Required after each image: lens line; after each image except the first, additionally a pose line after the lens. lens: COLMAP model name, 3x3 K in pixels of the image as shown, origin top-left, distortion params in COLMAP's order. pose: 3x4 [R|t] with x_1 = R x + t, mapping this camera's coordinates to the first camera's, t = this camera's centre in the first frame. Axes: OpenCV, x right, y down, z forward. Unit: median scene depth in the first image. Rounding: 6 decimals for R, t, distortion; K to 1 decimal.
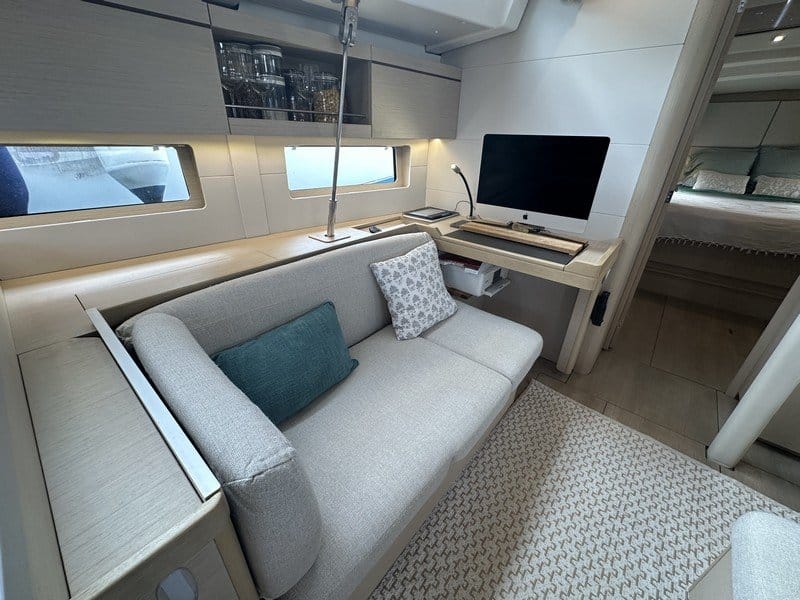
lens RADIAL K [[324.2, 0, 400.0], [0, 324.2, 300.0], [0, 0, 1]] dist [-0.000782, -0.000088]
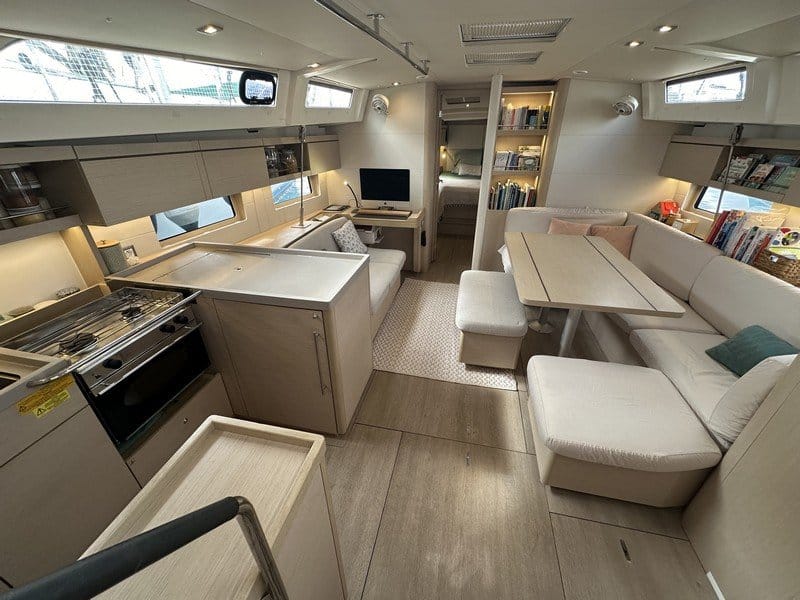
lens RADIAL K [[322.3, 0, 399.3], [0, 322.3, 299.3], [0, 0, 1]] dist [-0.000877, 0.000029]
pose [[0.881920, -0.249403, 0.400019, -0.616584], [0.239175, 0.967981, 0.076206, 0.251818], [-0.406216, 0.028467, 0.913333, -1.113976]]
